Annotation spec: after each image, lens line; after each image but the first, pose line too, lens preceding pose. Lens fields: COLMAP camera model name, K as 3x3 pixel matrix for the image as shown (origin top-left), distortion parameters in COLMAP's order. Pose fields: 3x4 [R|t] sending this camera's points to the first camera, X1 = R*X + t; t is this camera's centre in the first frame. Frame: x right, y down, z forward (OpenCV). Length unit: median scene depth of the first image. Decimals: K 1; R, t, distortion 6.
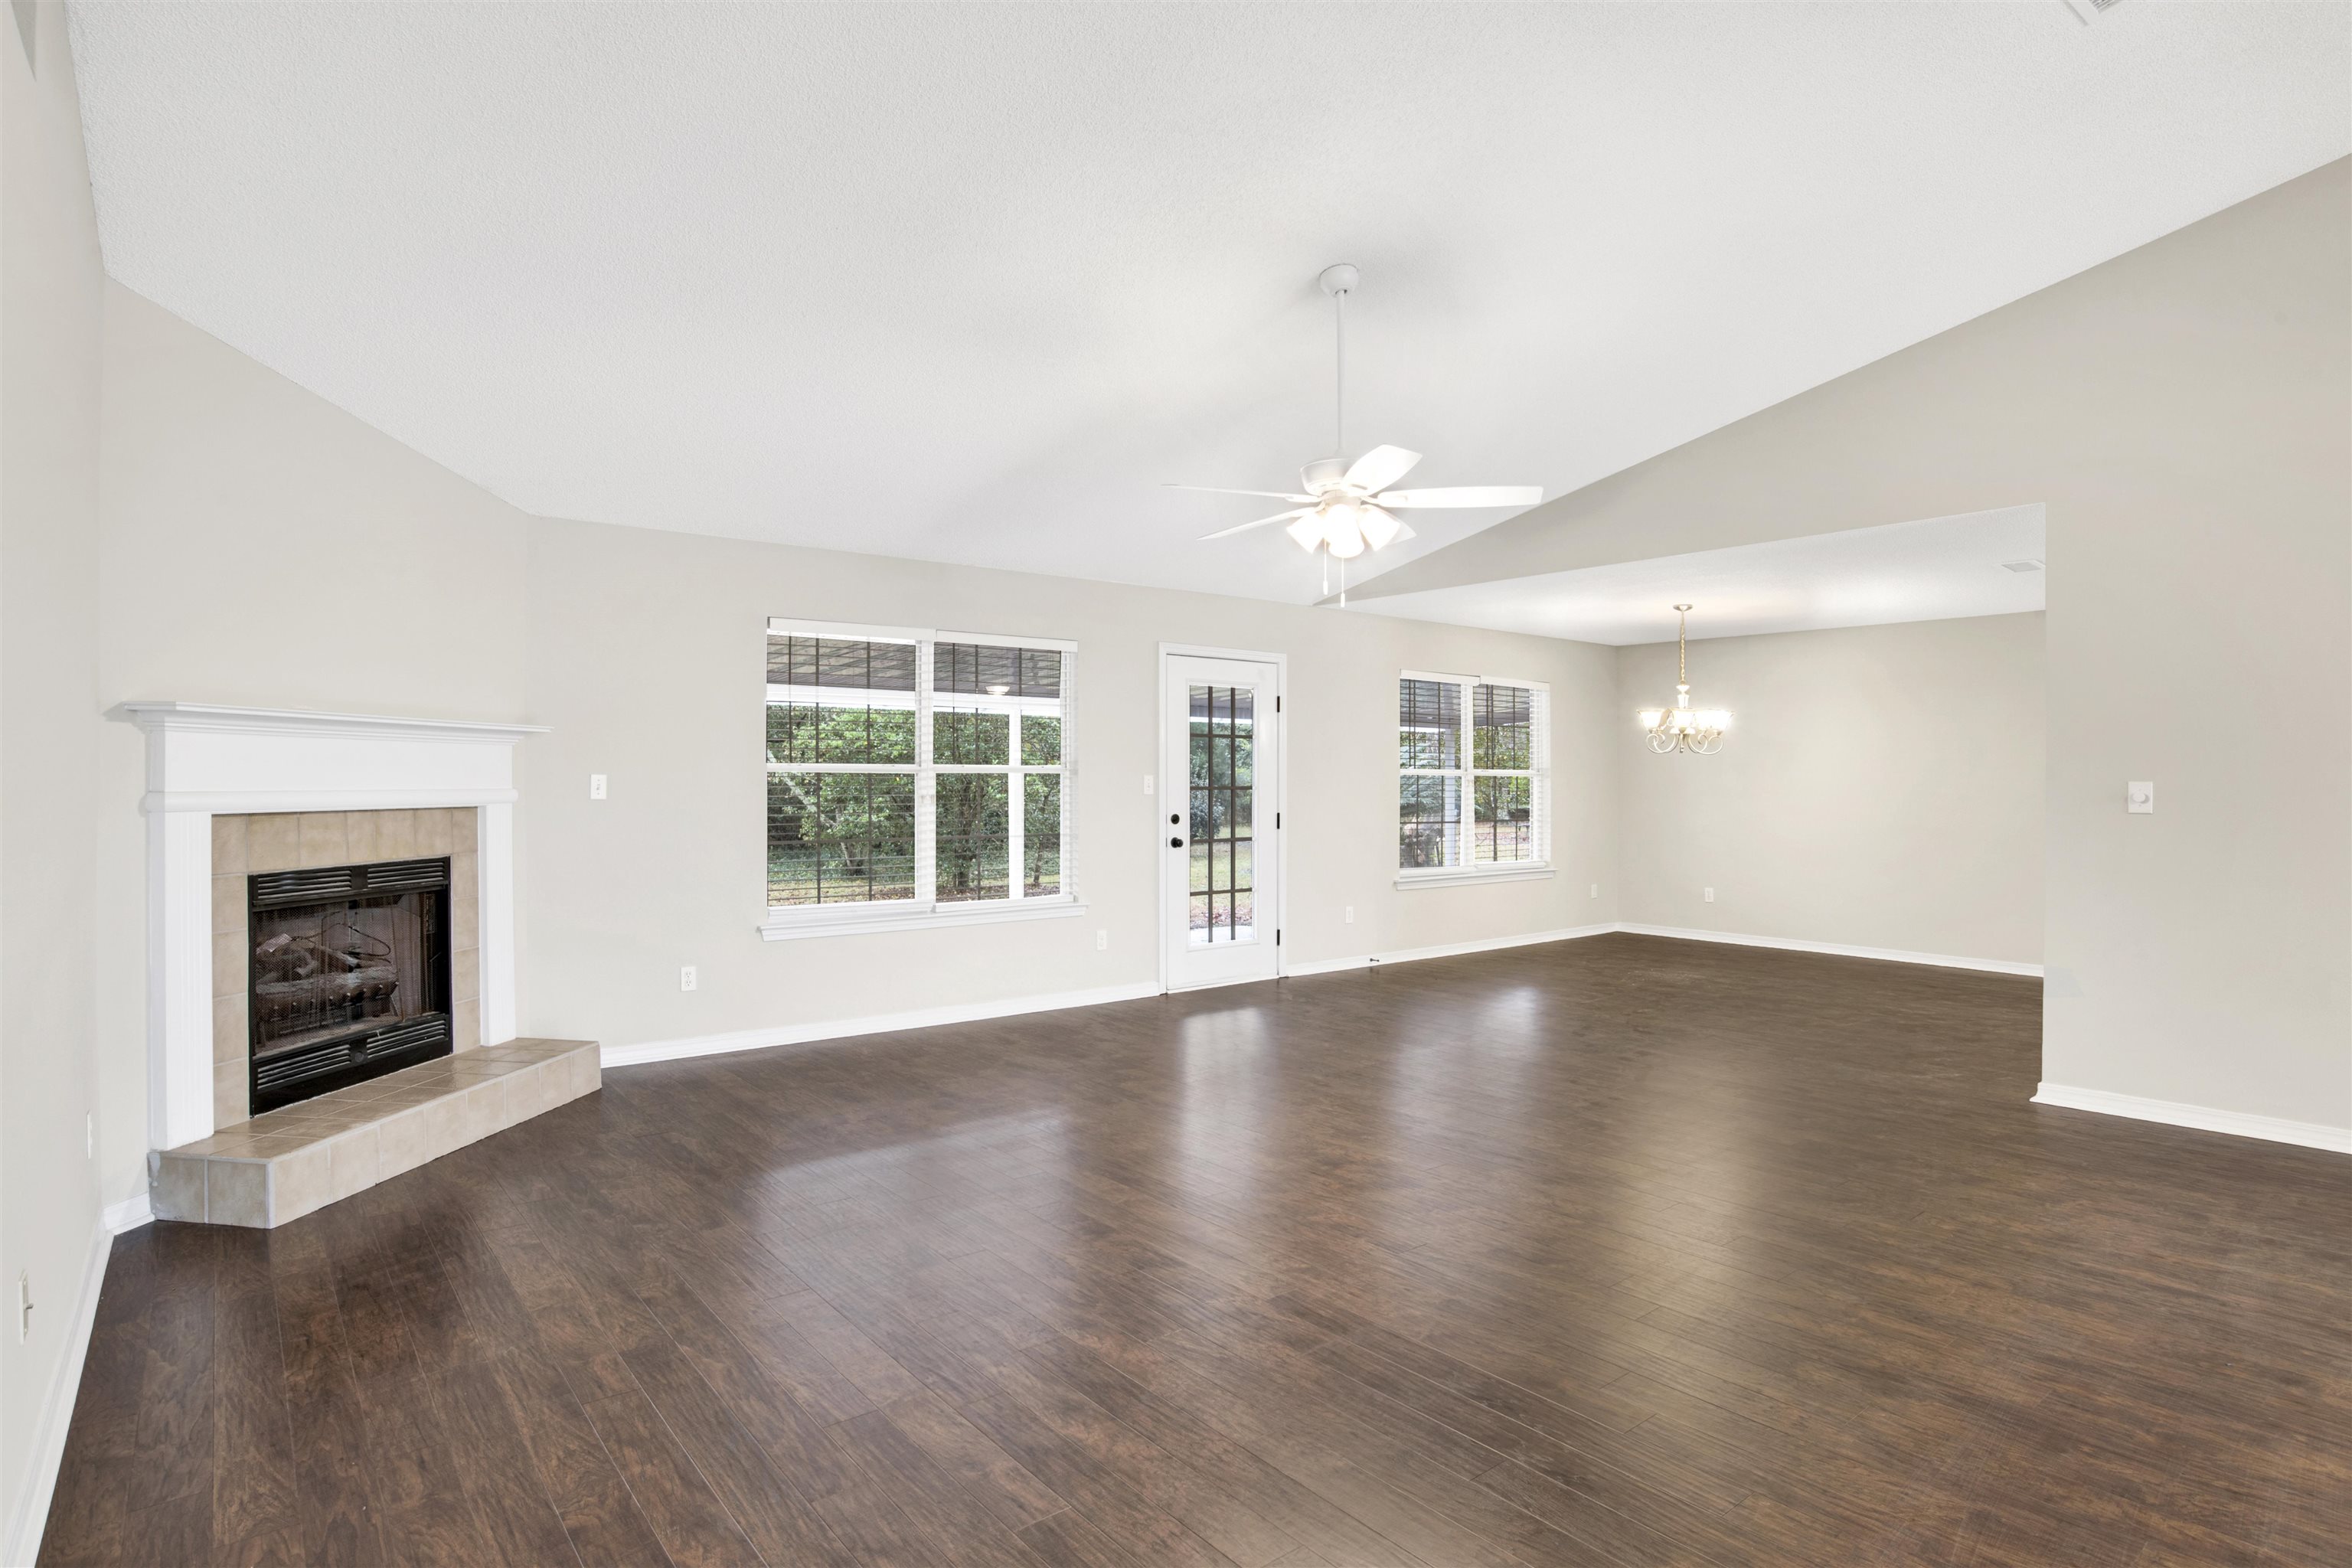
lens RADIAL K [[1240.0, 0, 1188.9], [0, 1240.0, 782.0], [0, 0, 1]] dist [-0.064568, 0.020424]
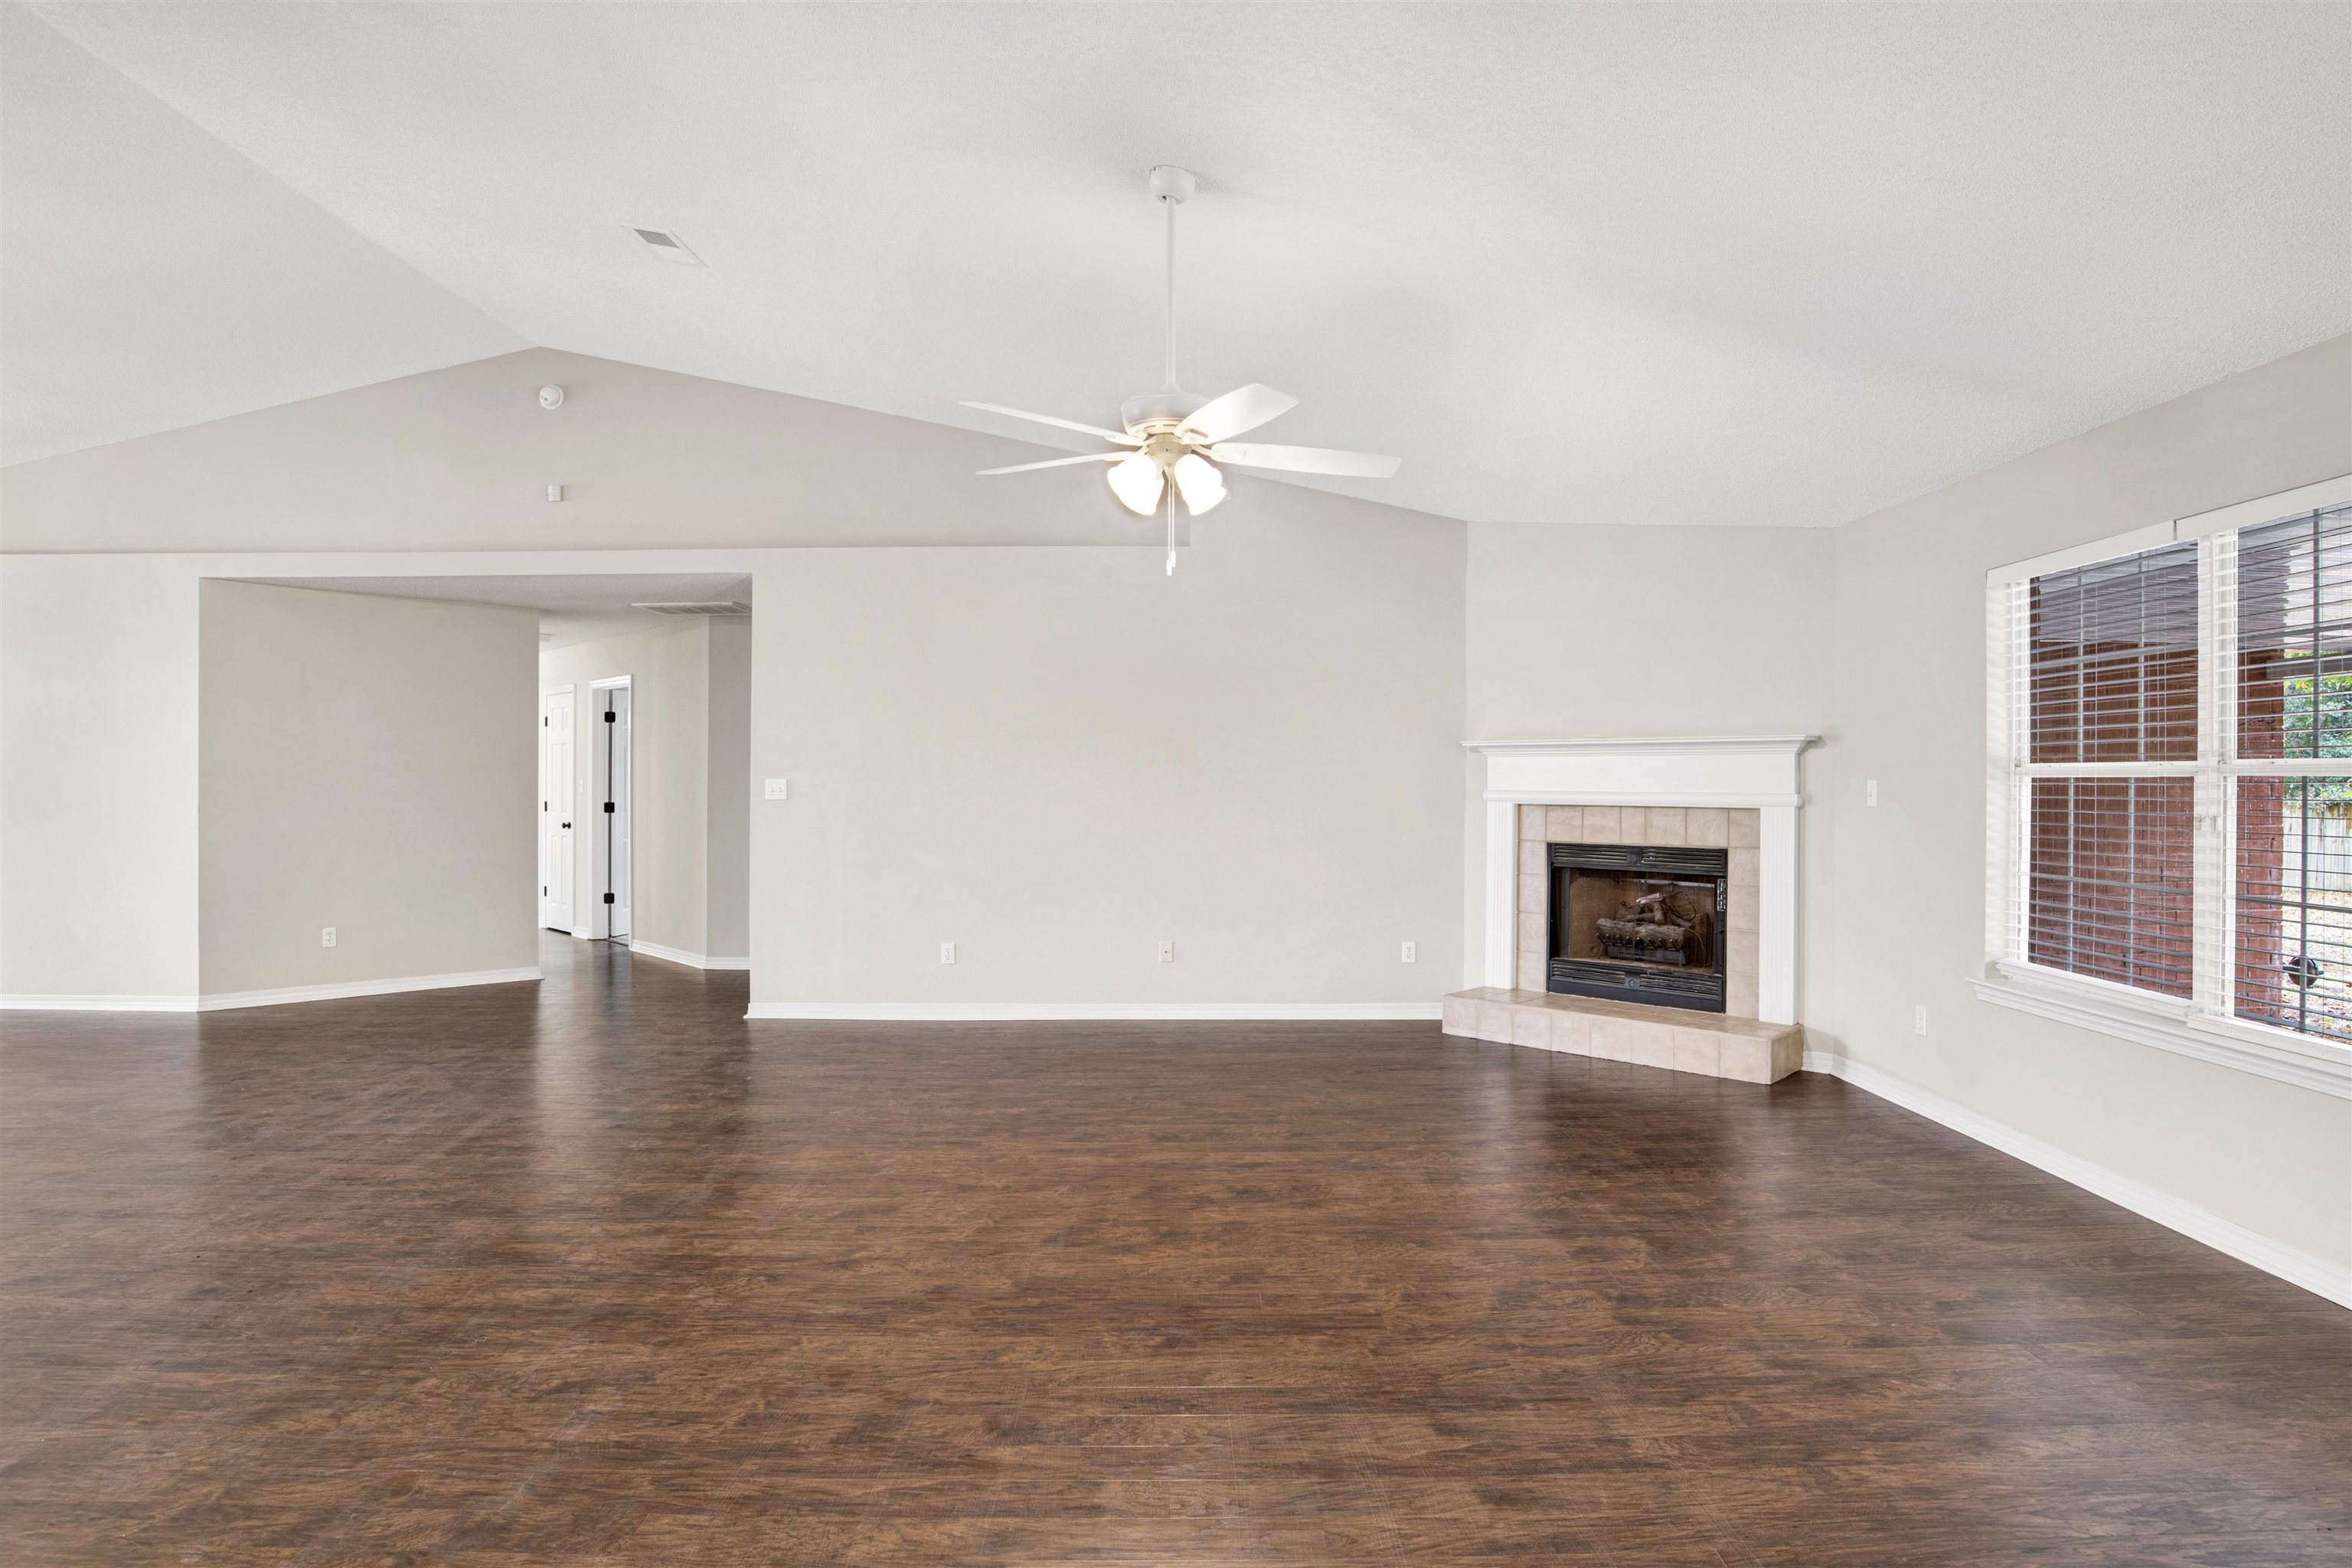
lens RADIAL K [[1271.1, 0, 1188.7], [0, 1271.1, 782.0], [0, 0, 1]] dist [-0.059513, 0.014531]
pose [[-0.623651, -0.003914, -0.781693, 0.806188], [-0.007164, 0.999974, 0.000708, -0.001955], [0.781670, 0.006042, -0.623662, 1.586770]]
